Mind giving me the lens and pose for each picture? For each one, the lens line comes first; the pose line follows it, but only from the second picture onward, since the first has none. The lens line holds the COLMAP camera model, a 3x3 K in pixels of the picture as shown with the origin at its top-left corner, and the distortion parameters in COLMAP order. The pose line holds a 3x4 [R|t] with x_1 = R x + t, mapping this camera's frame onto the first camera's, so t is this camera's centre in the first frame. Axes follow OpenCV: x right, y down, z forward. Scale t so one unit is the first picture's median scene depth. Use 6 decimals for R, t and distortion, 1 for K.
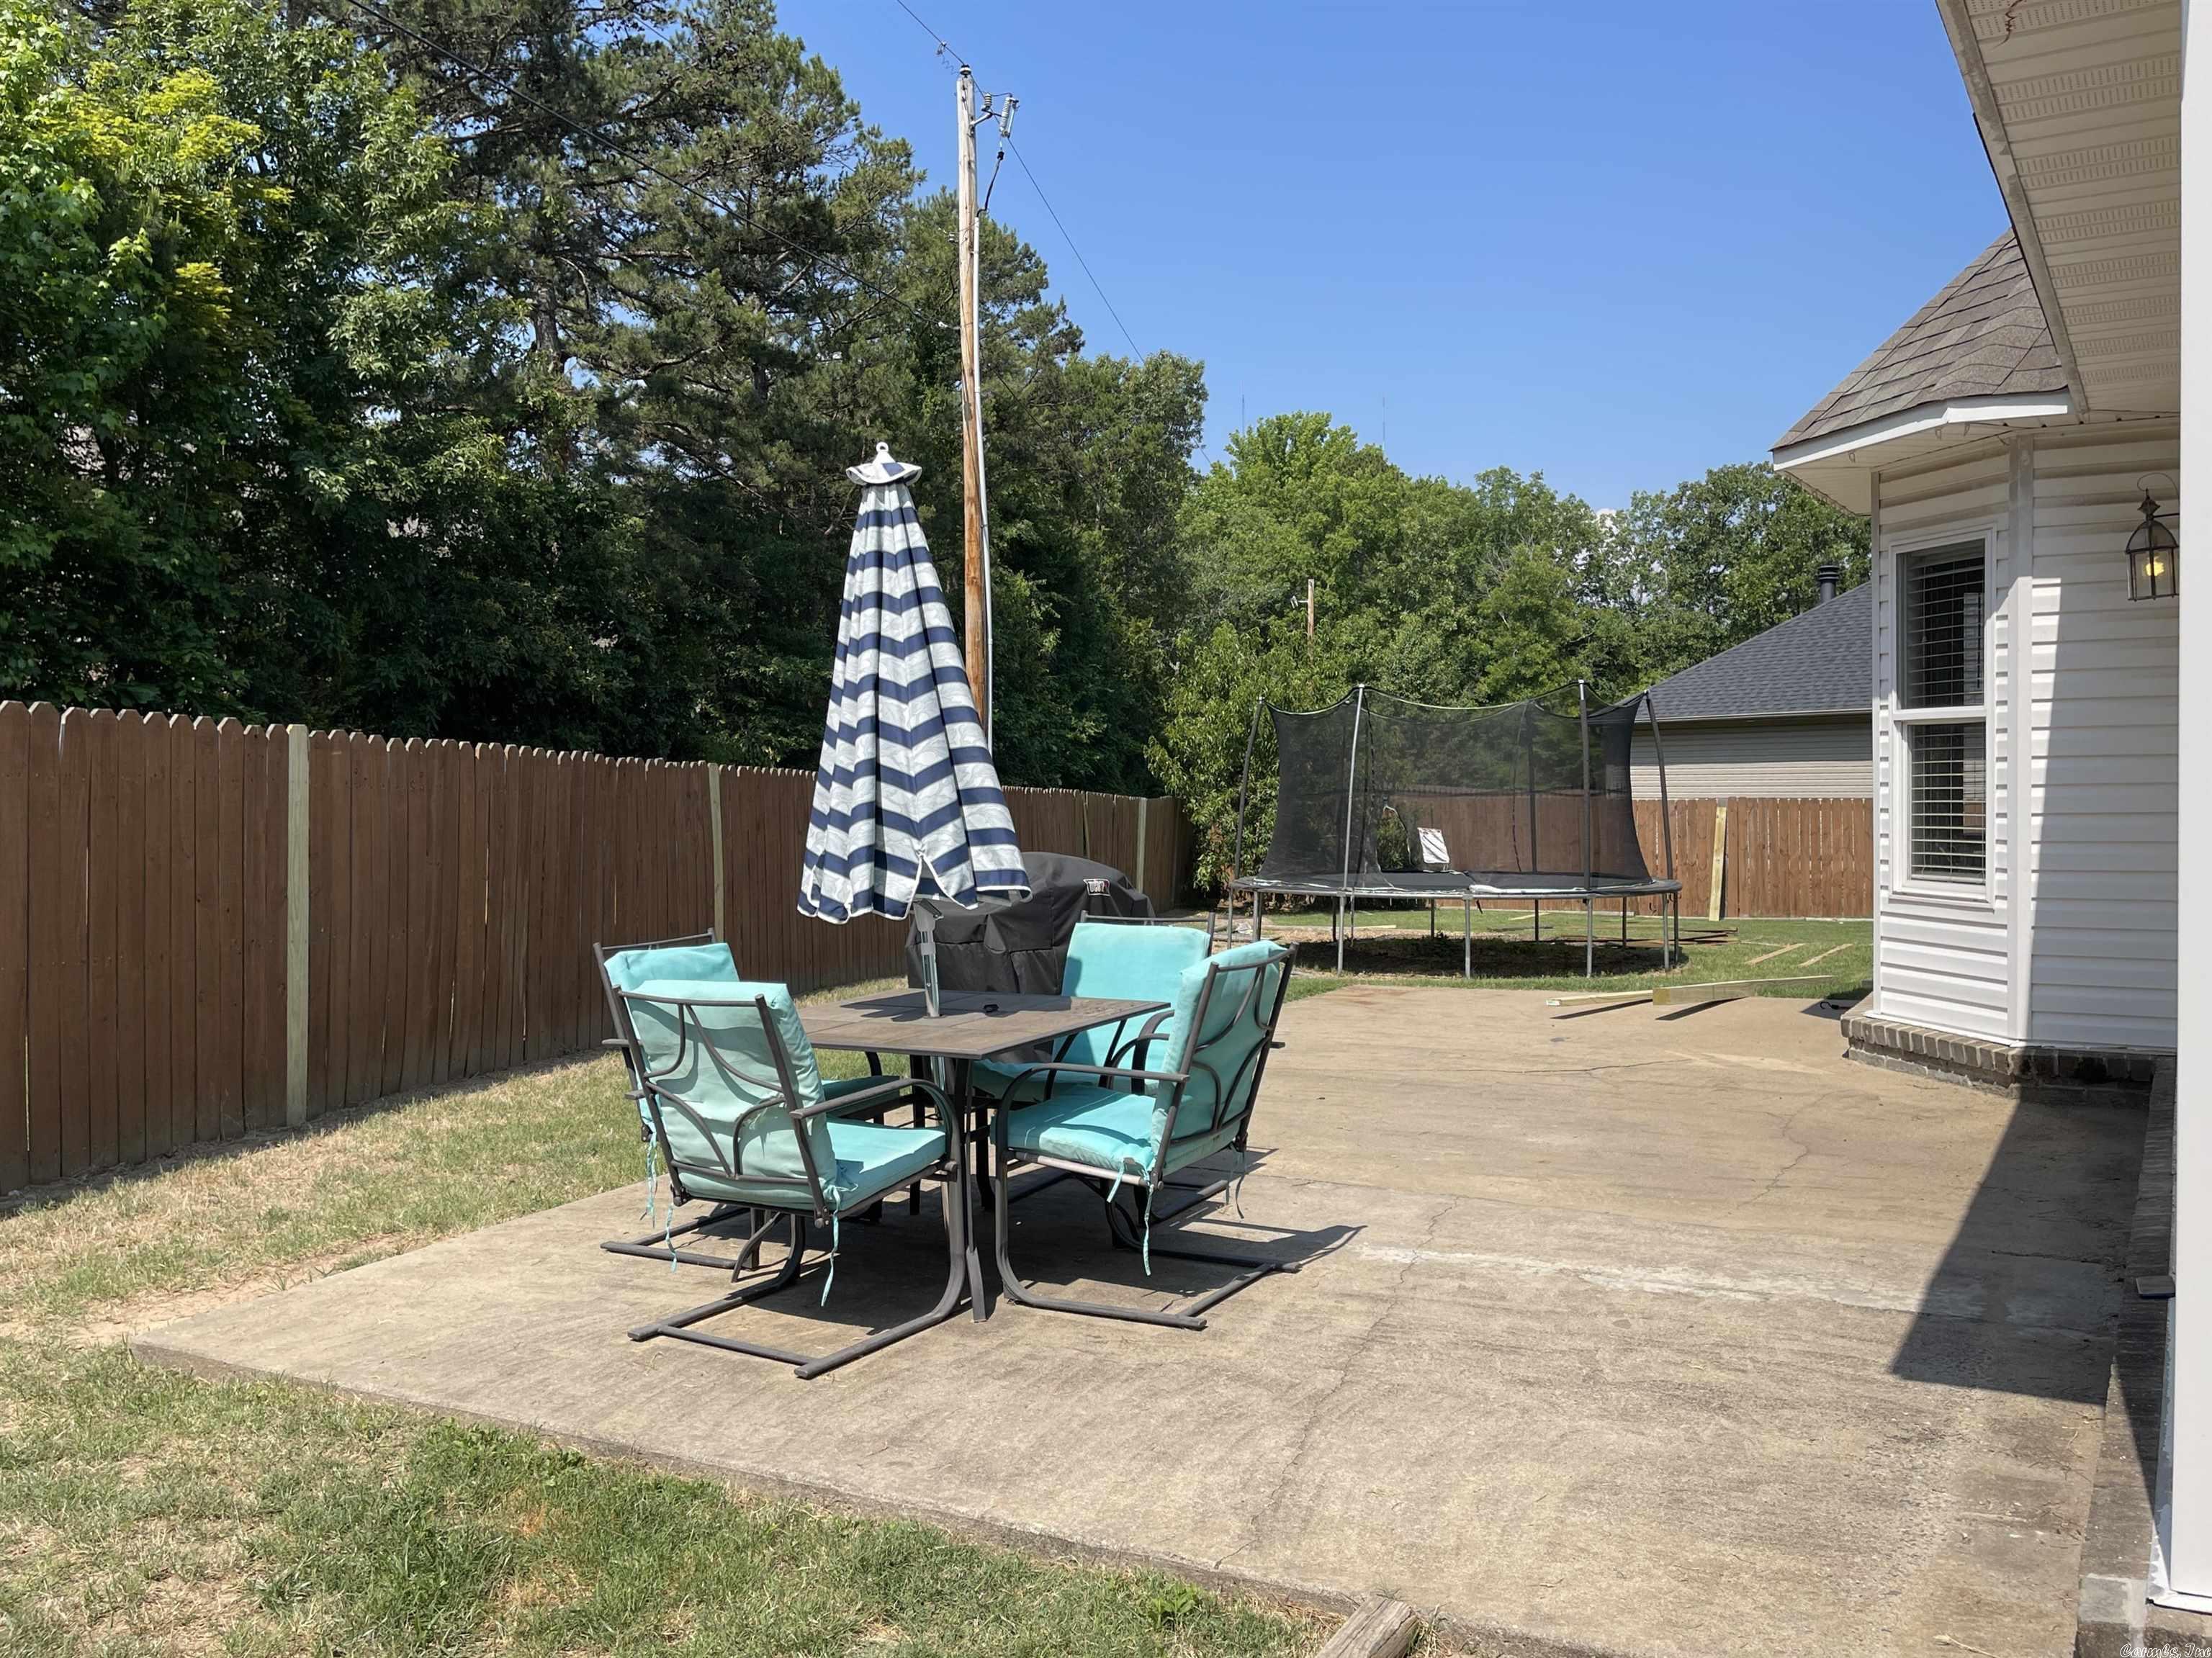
lens RADIAL K [[1856.9, 0, 1107.2], [0, 1856.9, 839.3], [0, 0, 1]] dist [0.042204, -0.015573]
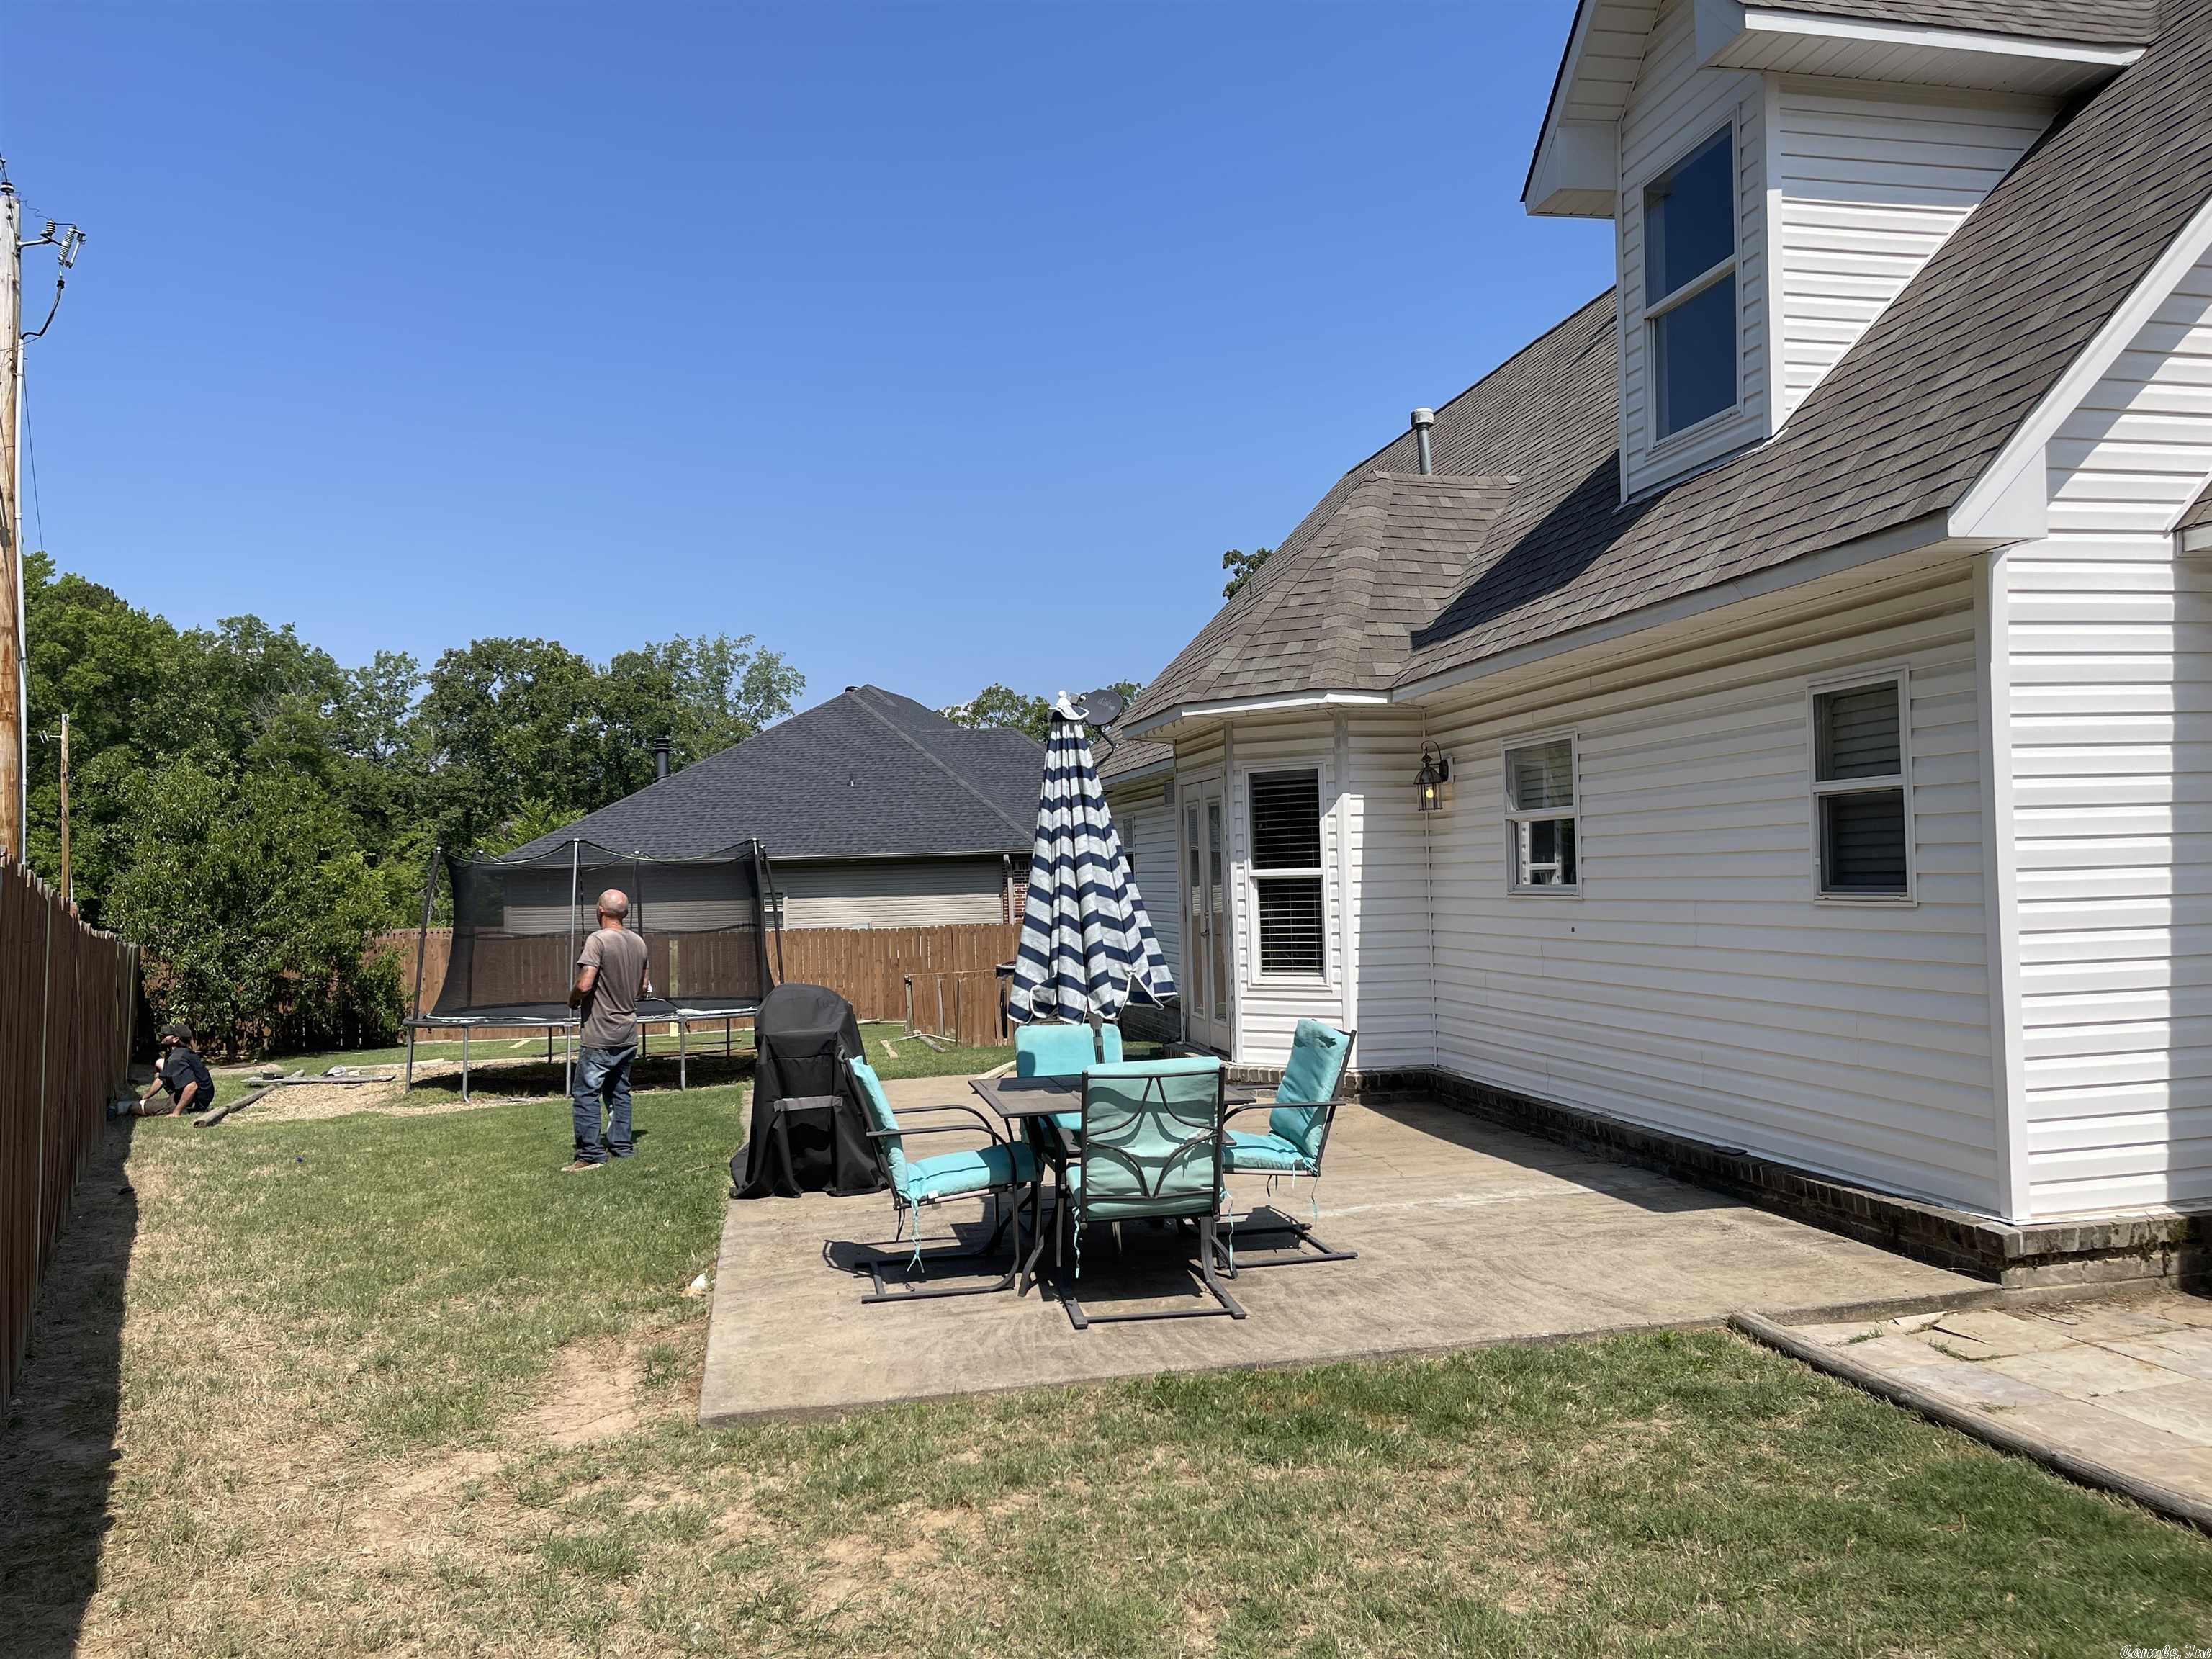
lens RADIAL K [[1674.7, 0, 1106.7], [0, 1674.7, 822.9], [0, 0, 1]] dist [0.056931, -0.032870]
pose [[0.749168, 0.020425, 0.662066, -0.613449], [0.037058, 0.996667, -0.072680, -0.009534], [-0.661343, 0.078985, 0.745913, 0.009309]]
